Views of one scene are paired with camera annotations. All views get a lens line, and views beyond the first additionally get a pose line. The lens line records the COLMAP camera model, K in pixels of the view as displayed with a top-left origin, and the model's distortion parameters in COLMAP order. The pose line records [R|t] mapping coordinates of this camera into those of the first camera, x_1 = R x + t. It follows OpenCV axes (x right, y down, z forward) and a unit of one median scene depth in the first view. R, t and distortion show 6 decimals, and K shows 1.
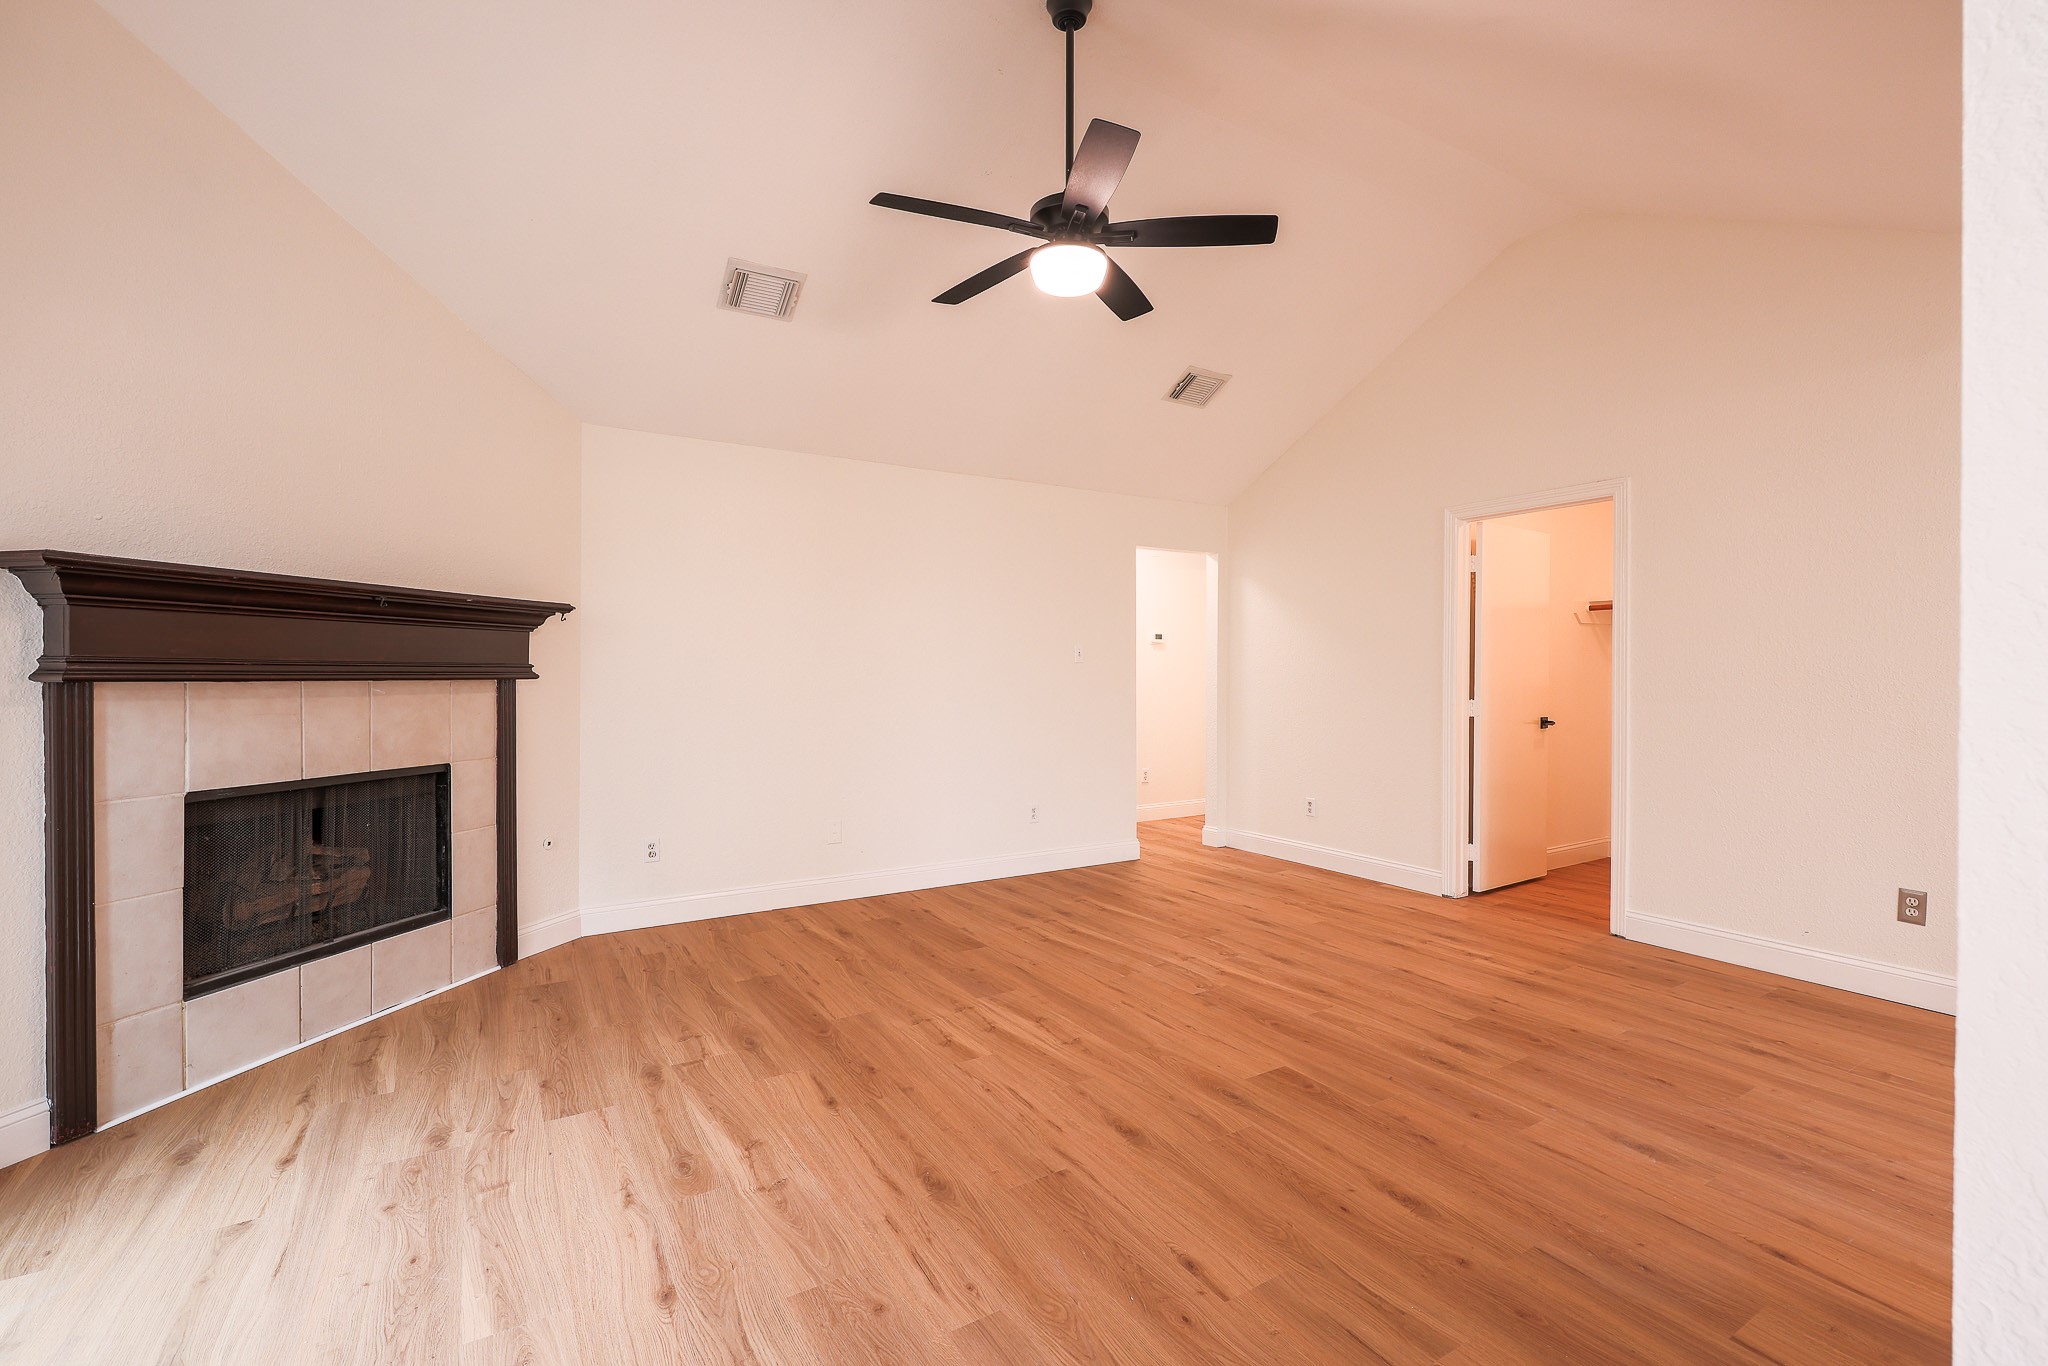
lens RADIAL K [[900.4, 0, 1012.3], [0, 900.4, 676.5], [0, 0, 1]] dist [-0.001205, -0.000574]
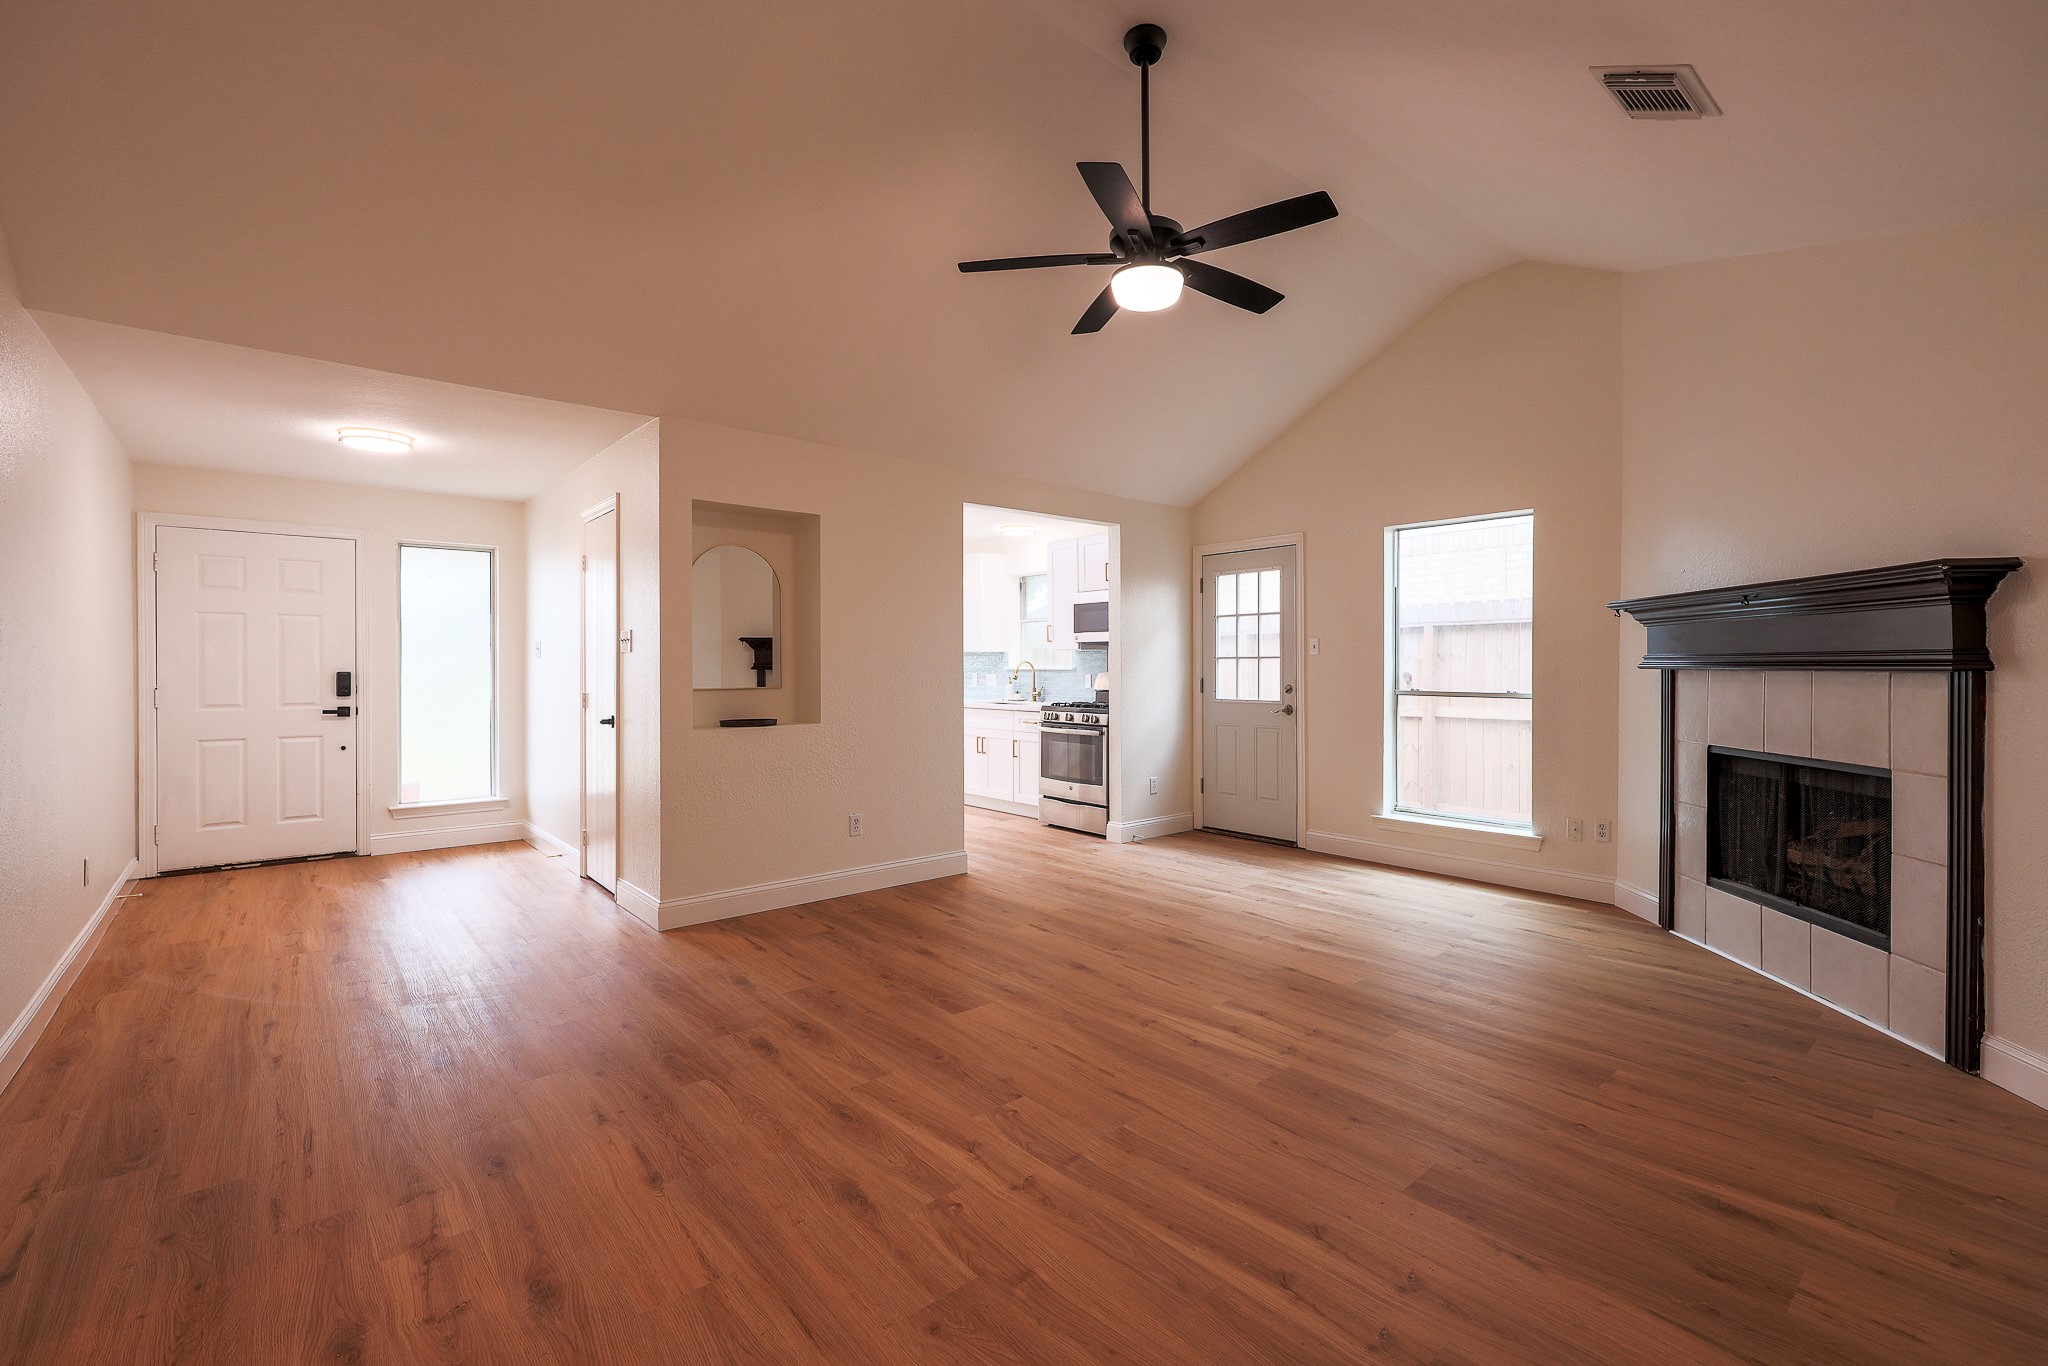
lens RADIAL K [[900.4, 0, 1022.8], [0, 900.4, 675.9], [0, 0, 1]] dist [-0.001205, -0.000574]
pose [[-0.989982, 0.002466, -0.141171, 0.324332], [0.000177, 0.999868, 0.016222, -0.007087], [0.141192, 0.016035, -0.989852, 1.832143]]
